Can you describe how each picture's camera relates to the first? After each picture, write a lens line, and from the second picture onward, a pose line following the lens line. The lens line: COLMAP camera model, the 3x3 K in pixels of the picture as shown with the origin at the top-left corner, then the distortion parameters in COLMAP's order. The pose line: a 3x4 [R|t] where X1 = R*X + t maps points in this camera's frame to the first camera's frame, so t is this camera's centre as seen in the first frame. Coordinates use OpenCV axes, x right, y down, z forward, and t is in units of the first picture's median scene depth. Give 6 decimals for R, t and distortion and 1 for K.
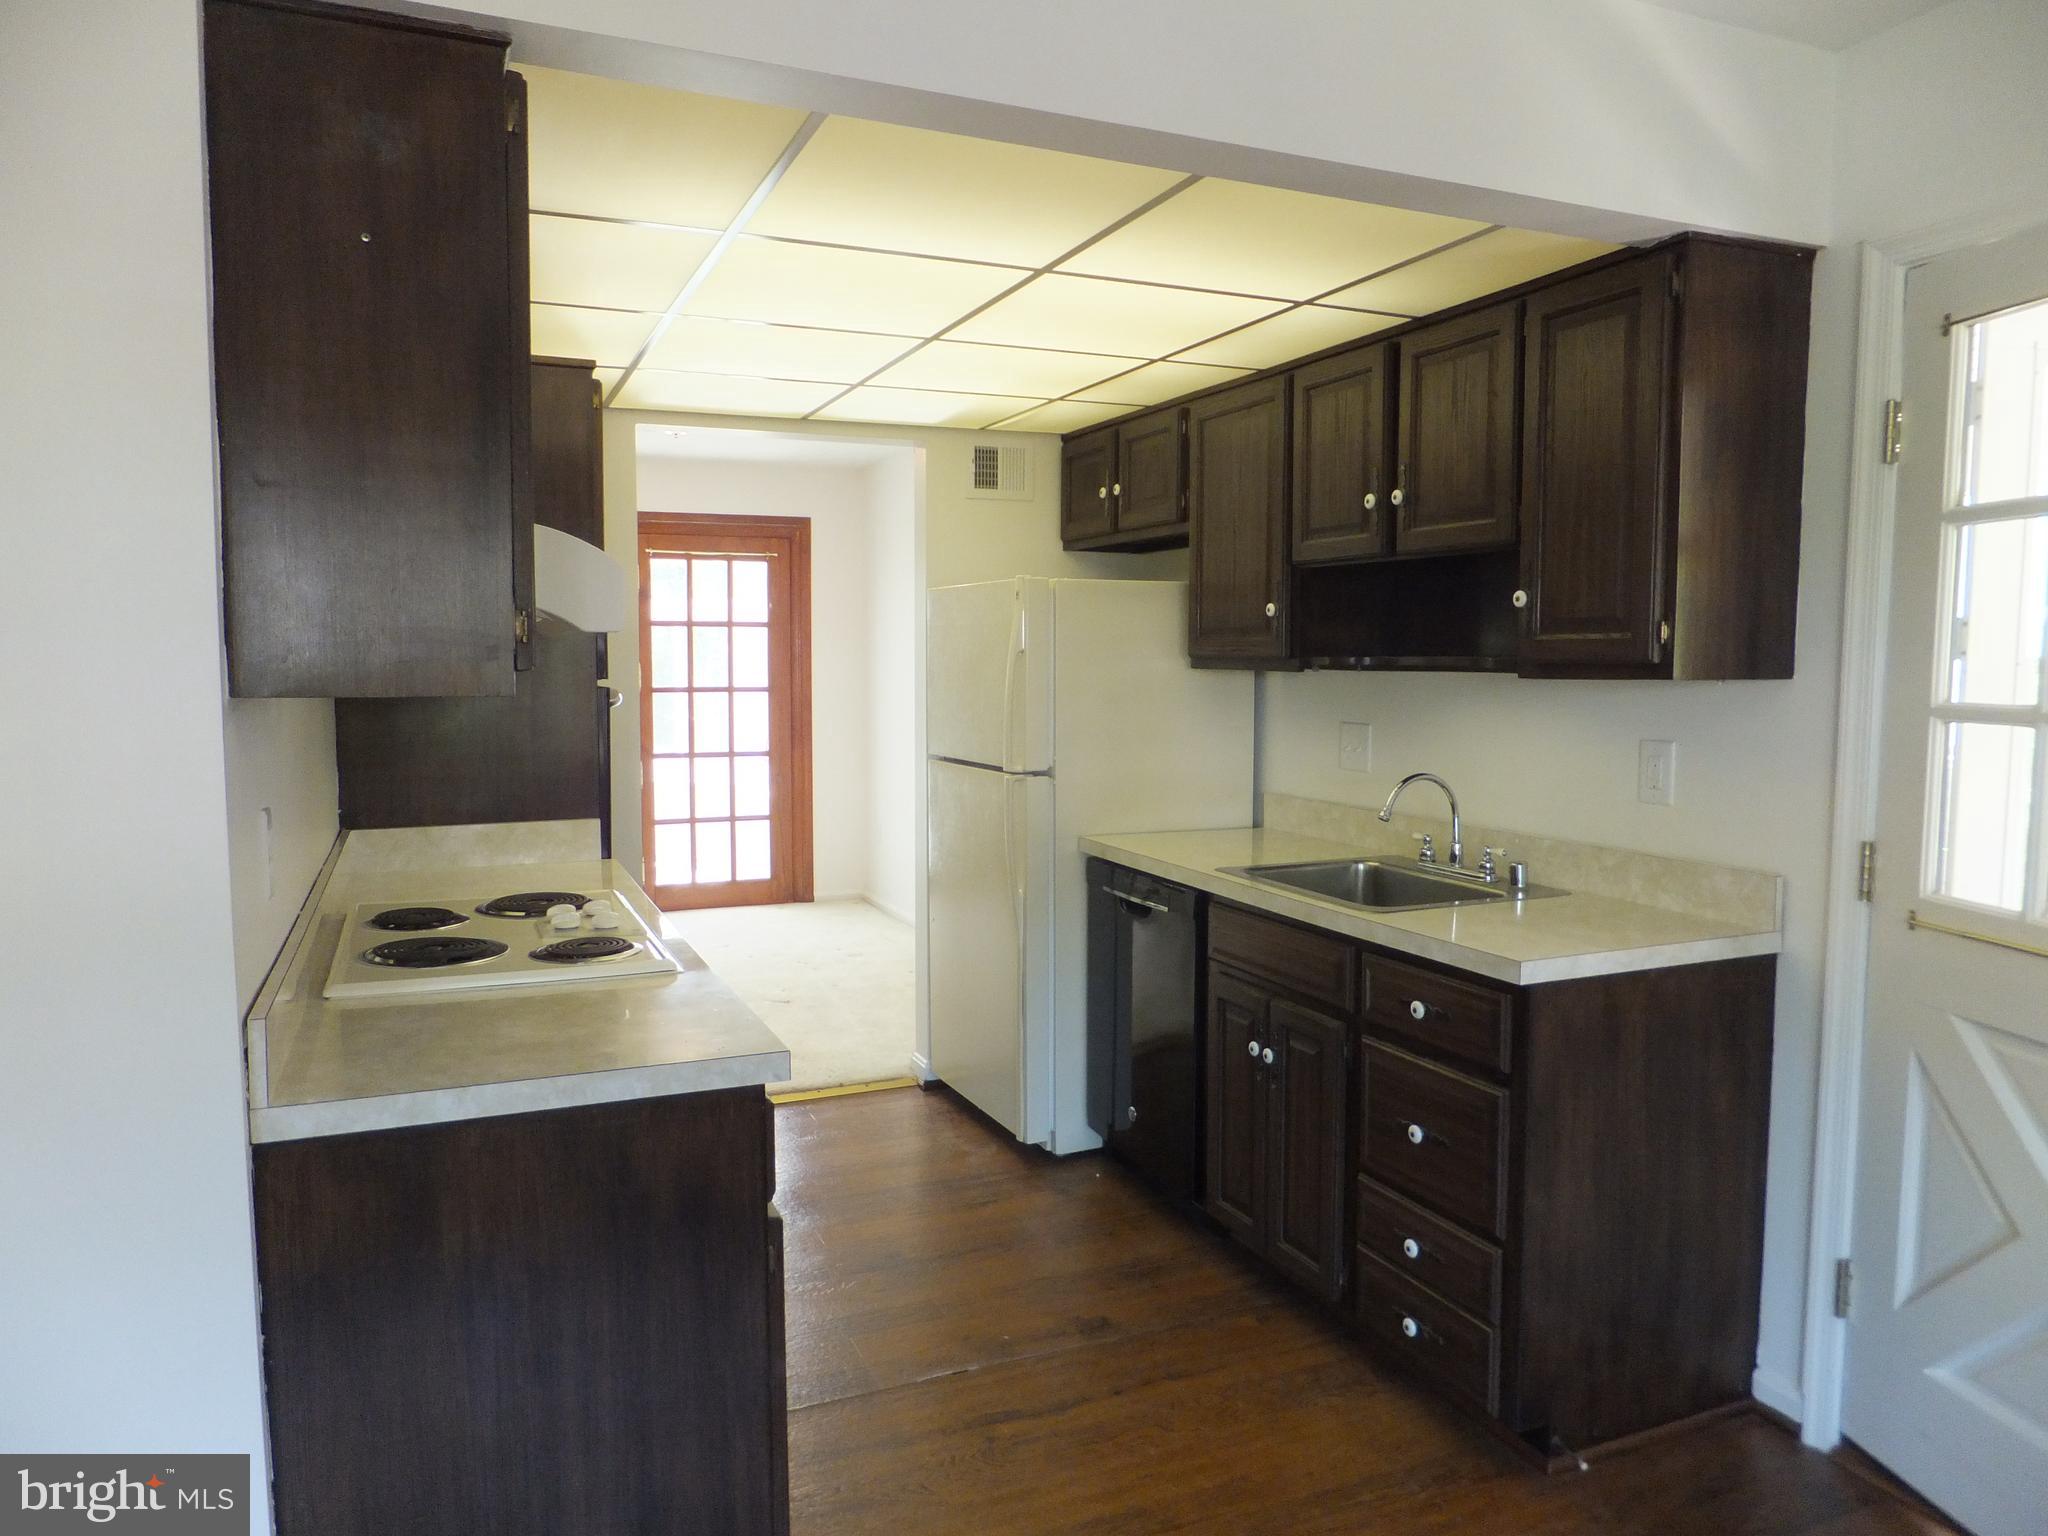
lens RADIAL K [[1358.7, 0, 999.8], [0, 1358.7, 791.3], [0, 0, 1]] dist [-0.007509, -0.001944]
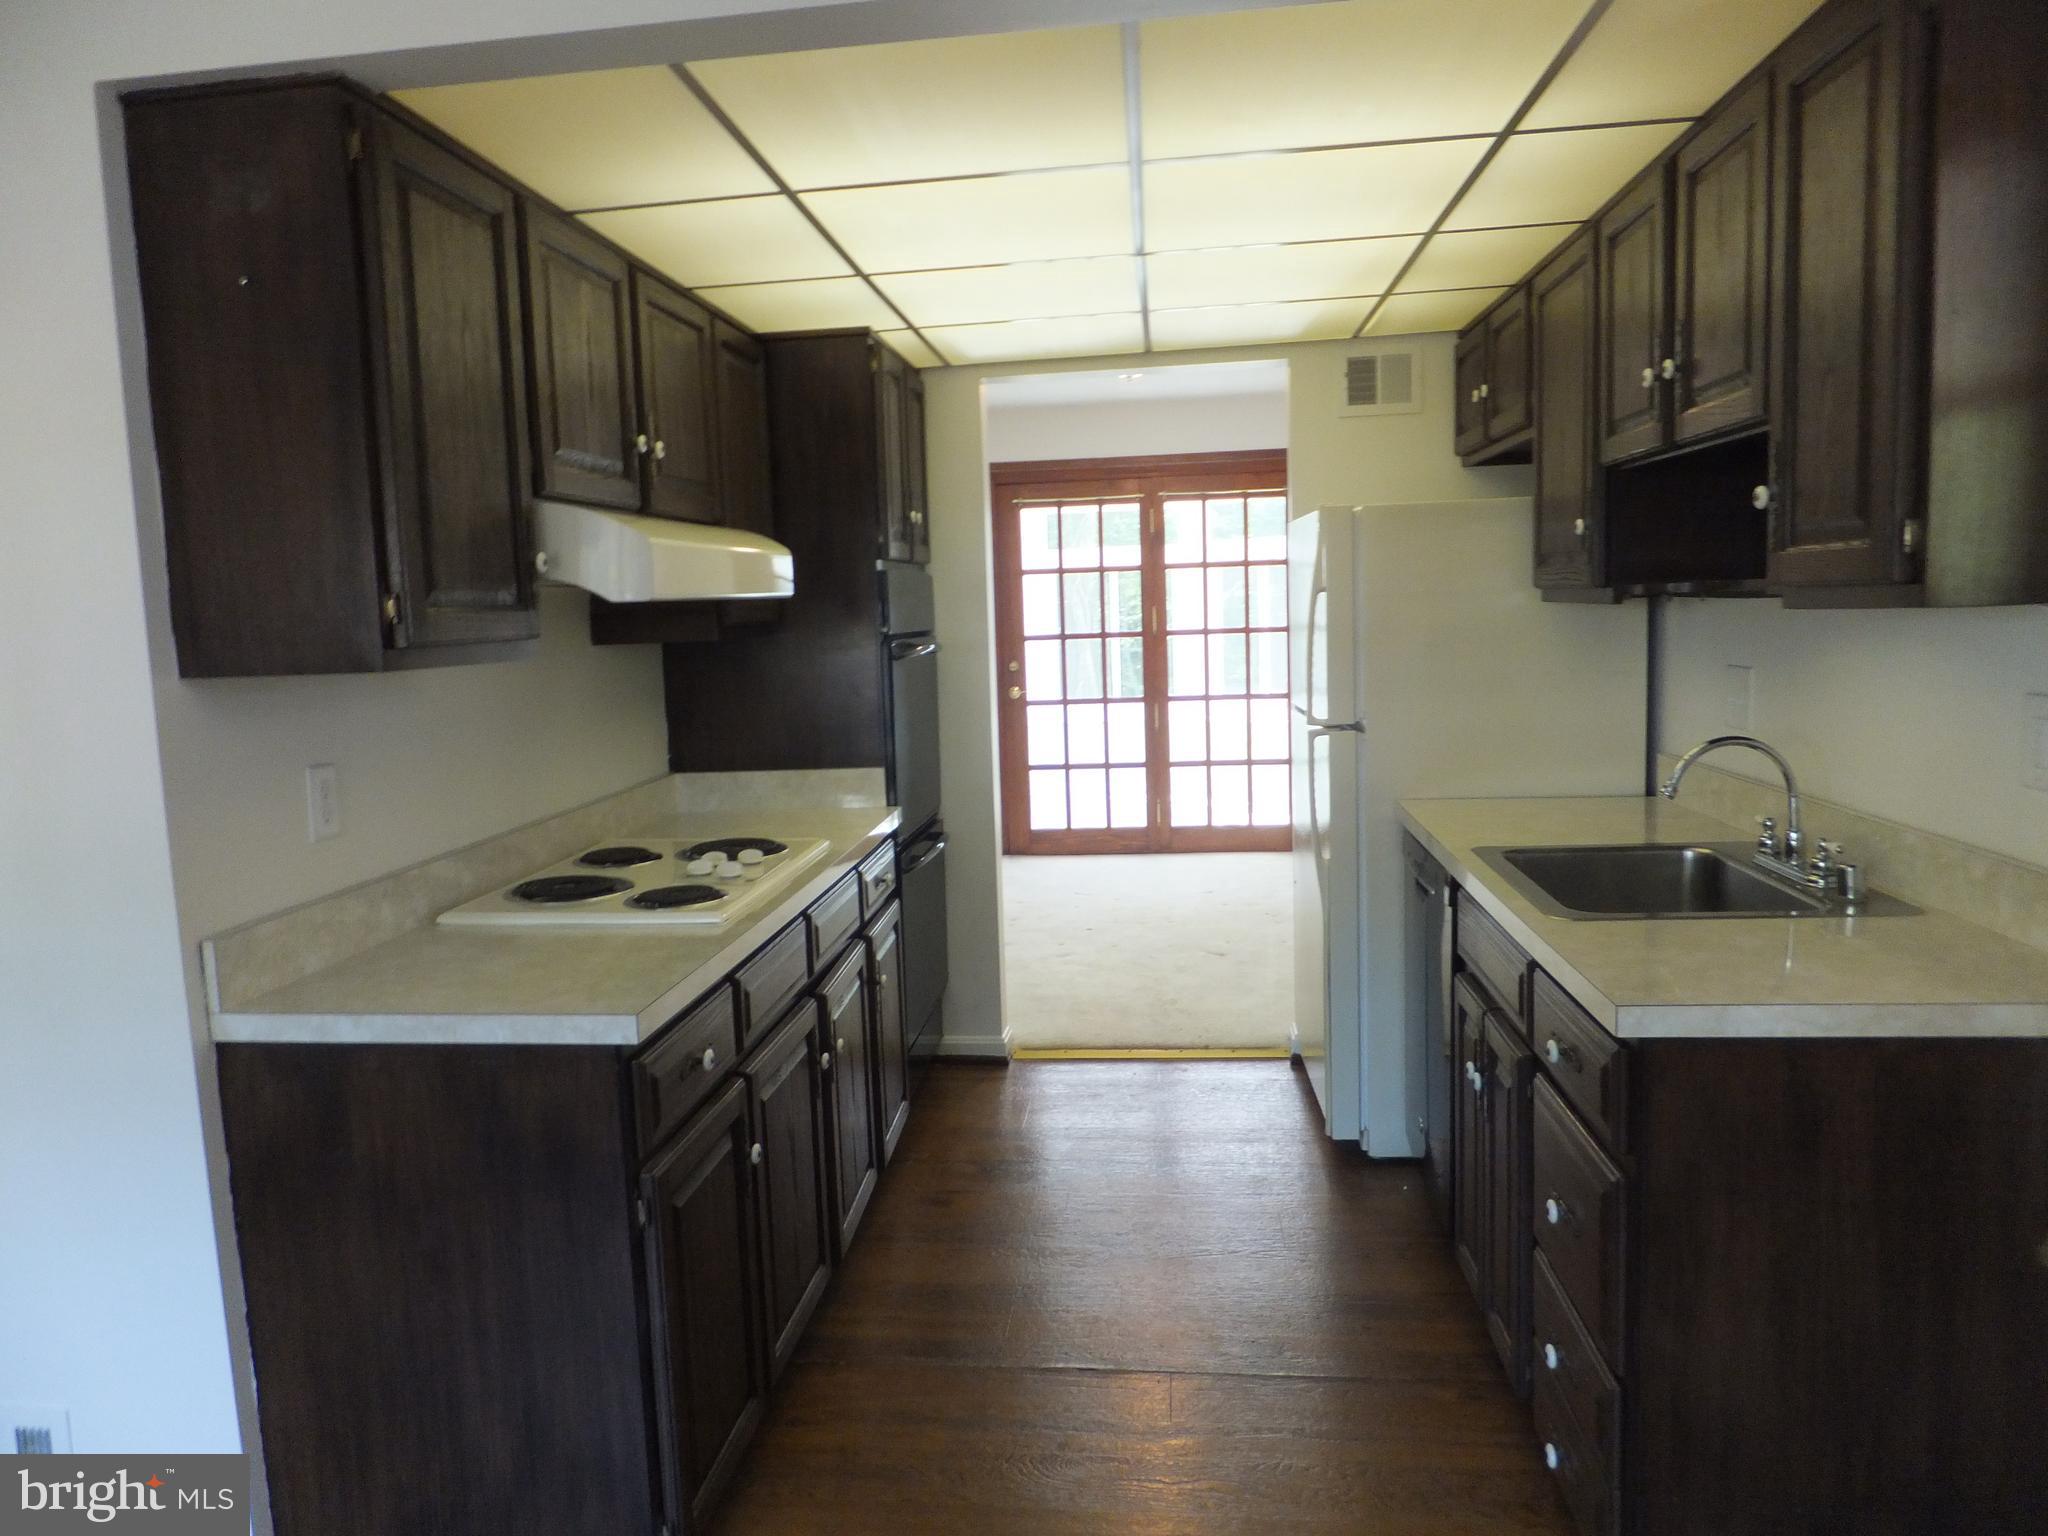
lens RADIAL K [[1349.9, 0, 1021.2], [0, 1349.9, 756.4], [0, 0, 1]] dist [-0.003298, -0.000204]
pose [[0.871013, 0.022822, -0.490730, 0.308040], [-0.011836, 0.999605, 0.025478, -0.014934], [0.491117, -0.016383, 0.870939, 0.148596]]
